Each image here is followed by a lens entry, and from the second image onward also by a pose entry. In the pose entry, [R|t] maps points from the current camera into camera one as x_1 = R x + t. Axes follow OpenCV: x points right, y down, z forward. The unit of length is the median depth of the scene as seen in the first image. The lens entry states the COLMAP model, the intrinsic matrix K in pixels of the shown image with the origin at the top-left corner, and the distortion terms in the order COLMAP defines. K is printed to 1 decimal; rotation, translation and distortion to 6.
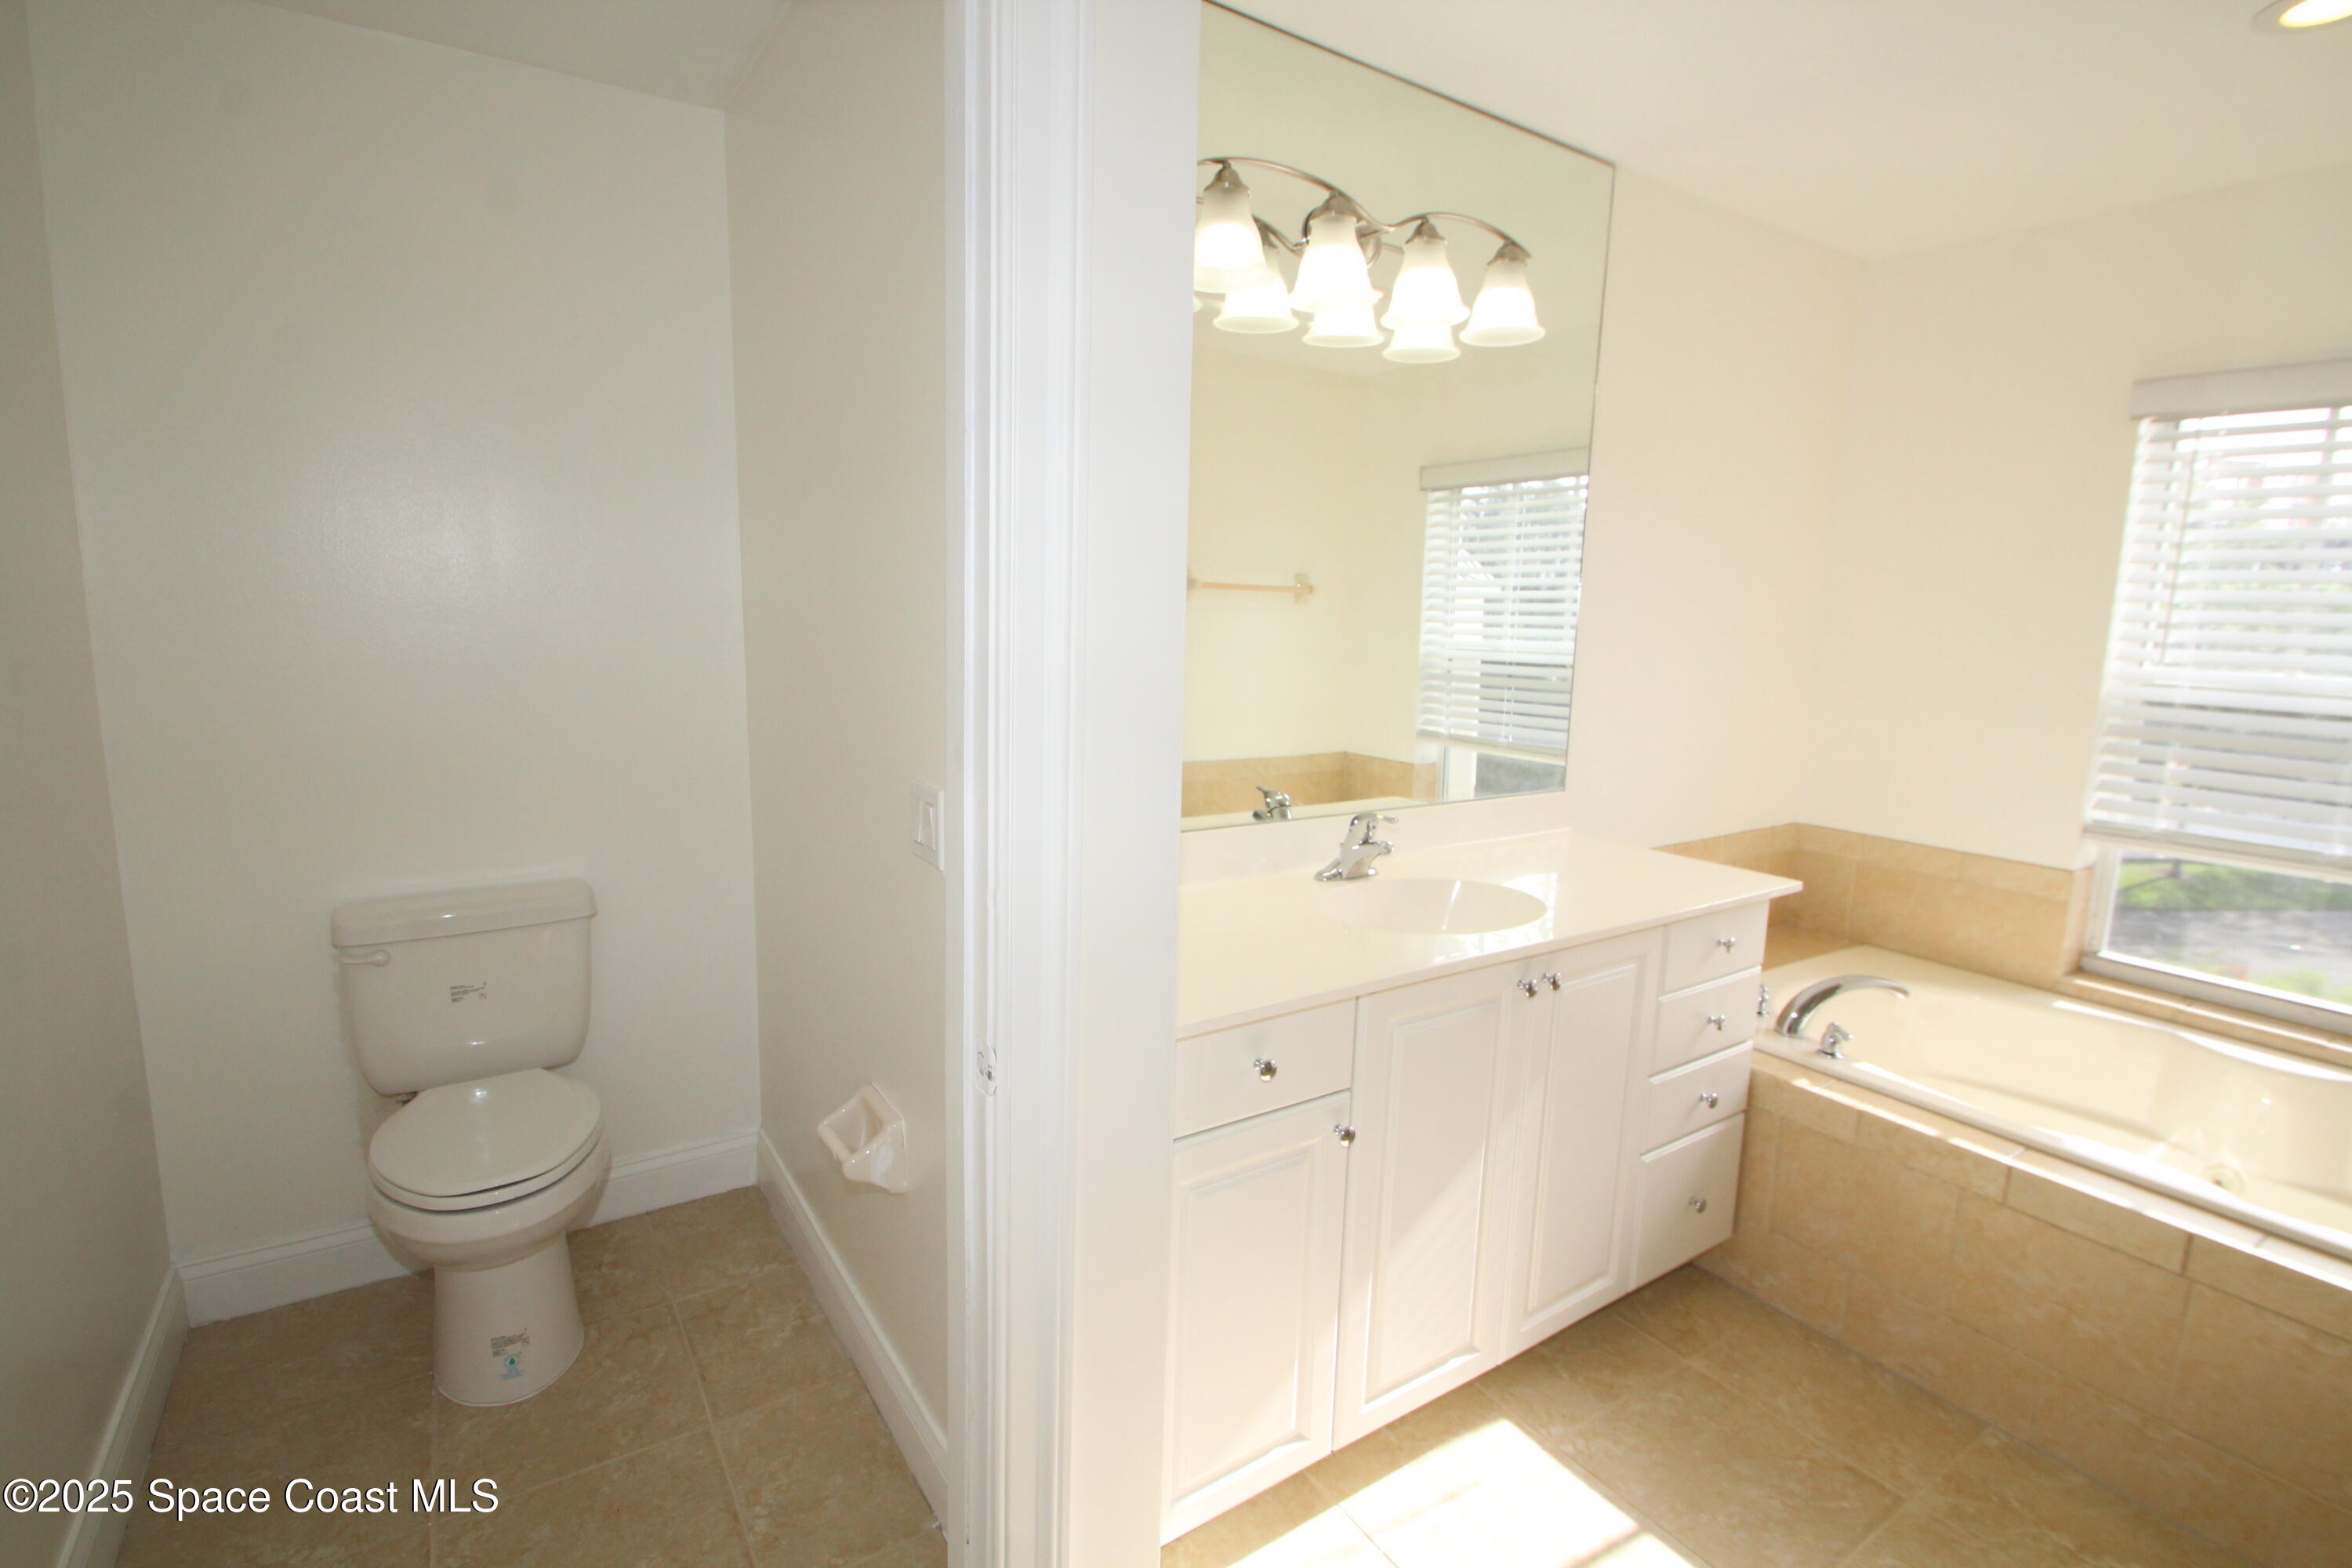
lens RADIAL K [[1131.5, 0, 1171.9], [0, 1131.5, 789.4], [0, 0, 1]] dist [0.009900, -0.012995]
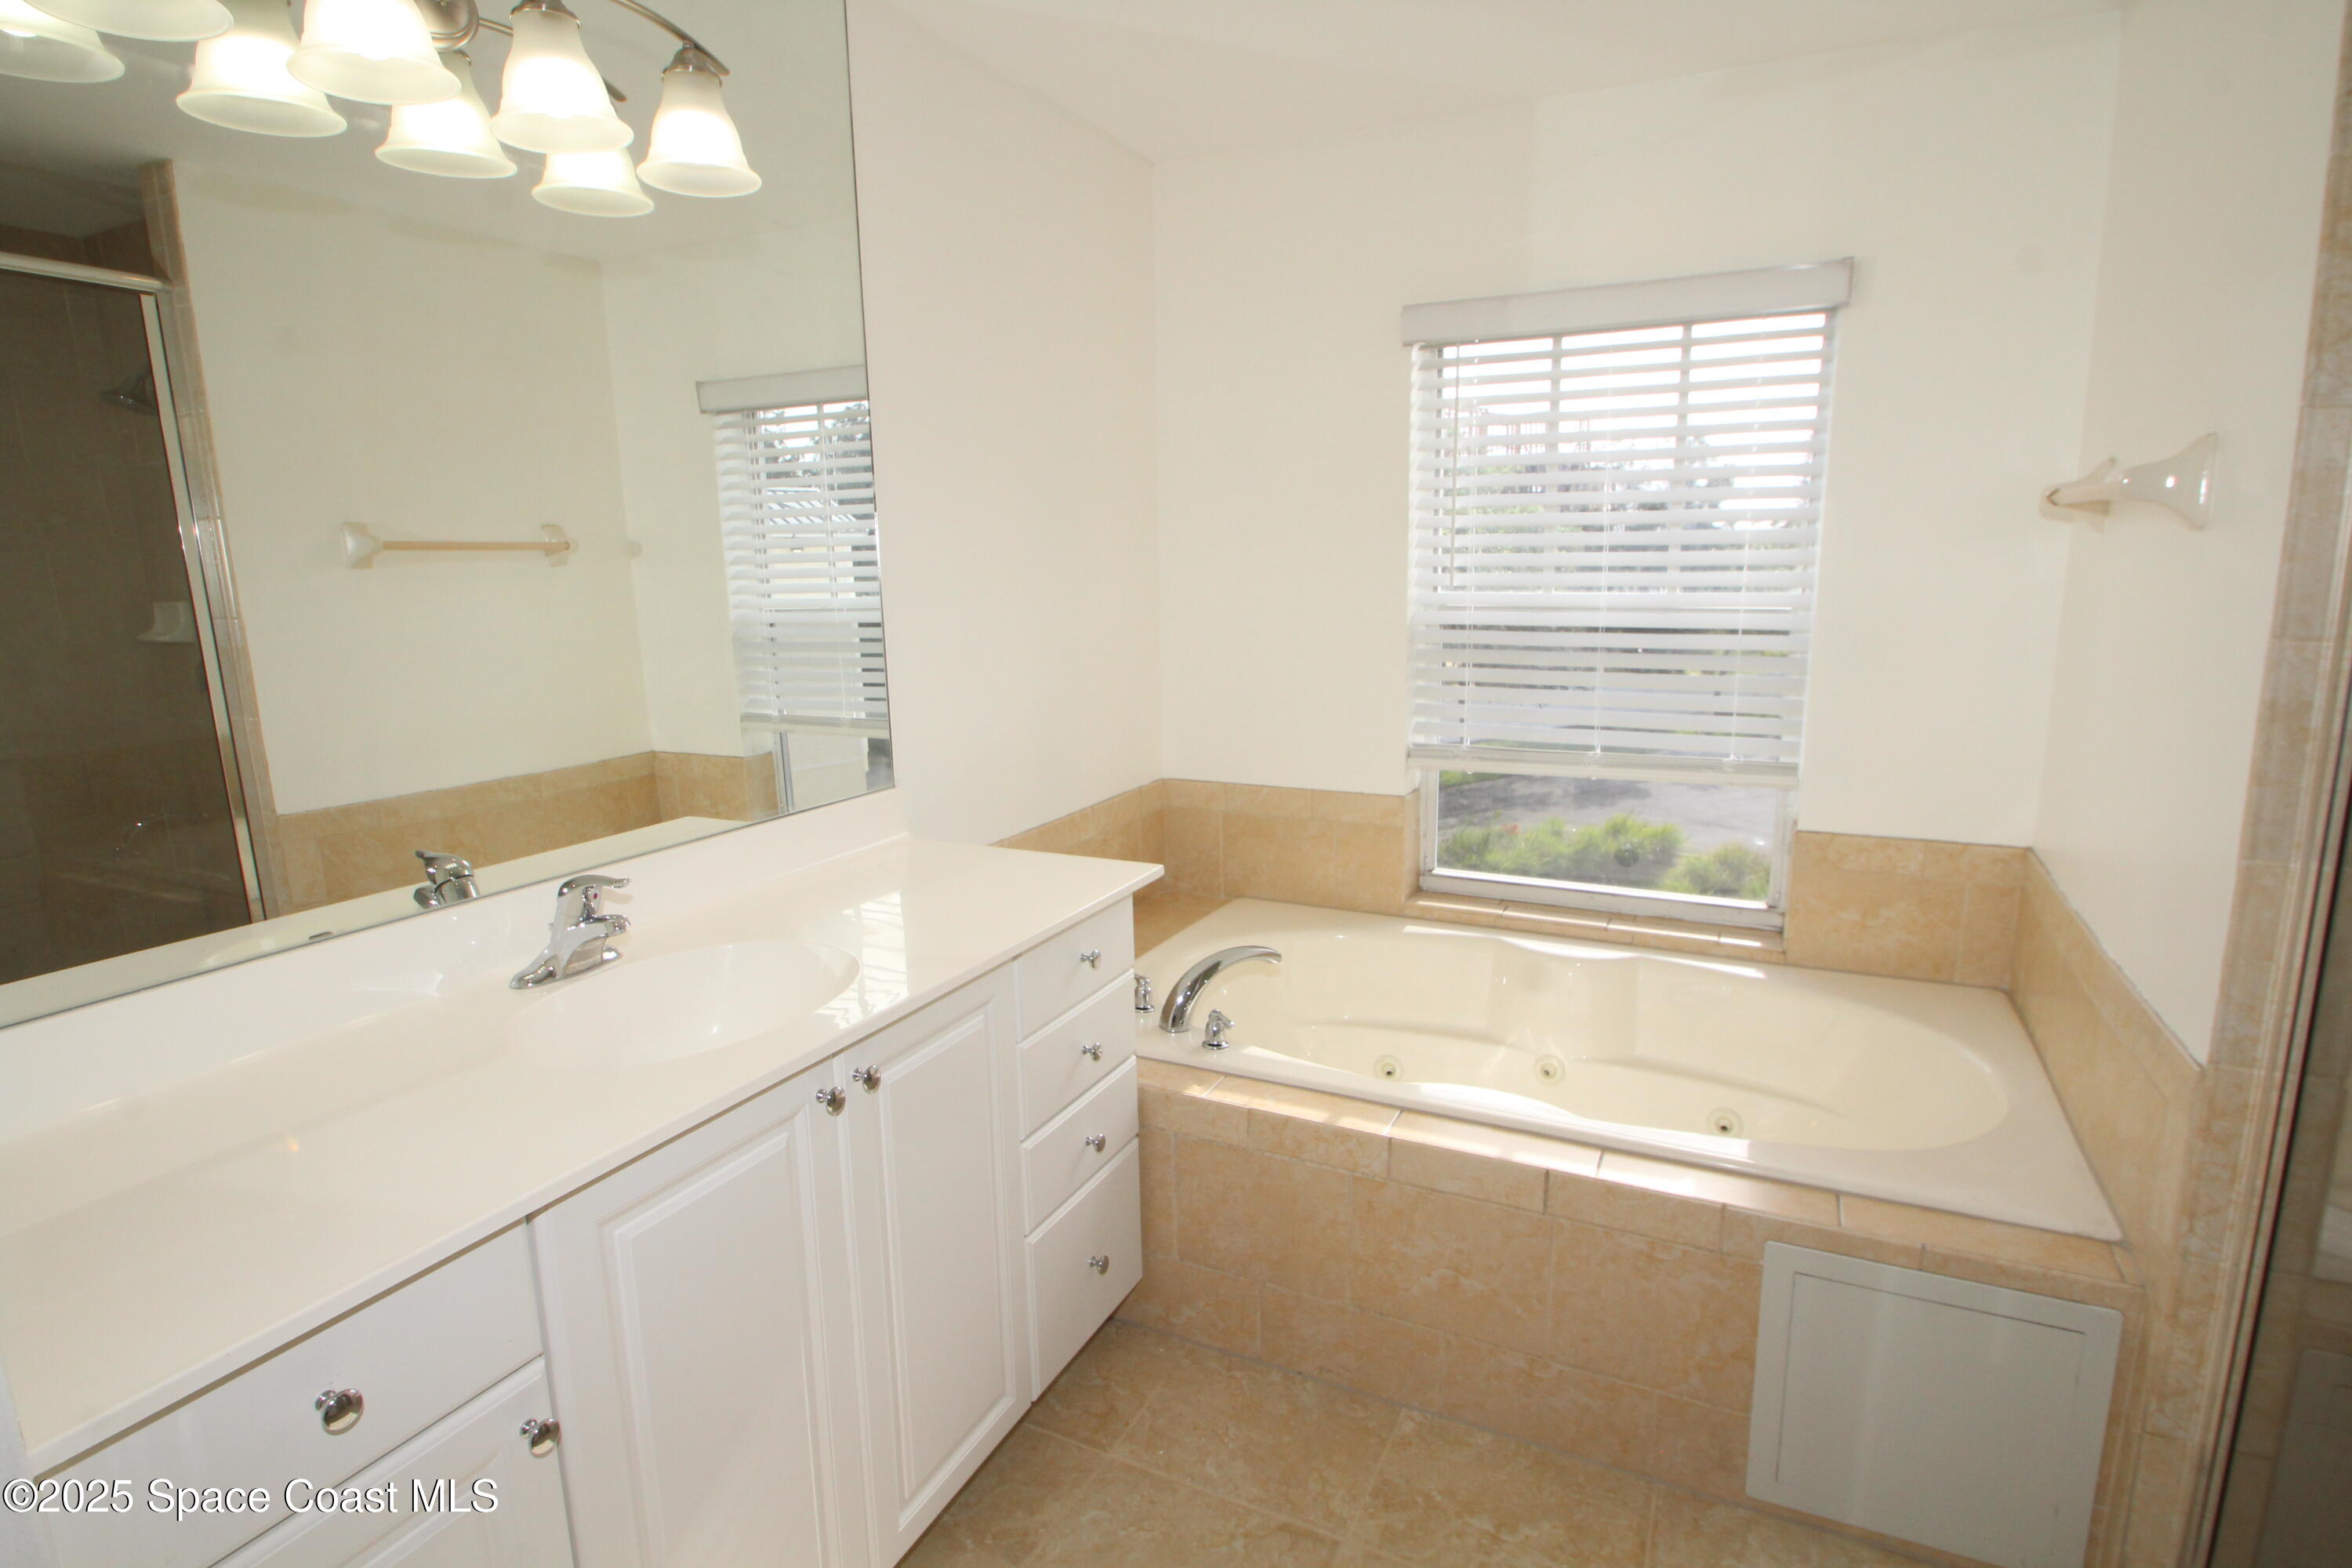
lens RADIAL K [[1218.0, 0, 1179.6], [0, 1218.0, 780.4], [0, 0, 1]] dist [-0.001433, -0.000683]
pose [[0.869873, -0.127332, 0.476559, 0.130840], [0.116420, 0.991812, 0.052499, -0.029270], [-0.479341, 0.009813, 0.877574, 0.176658]]
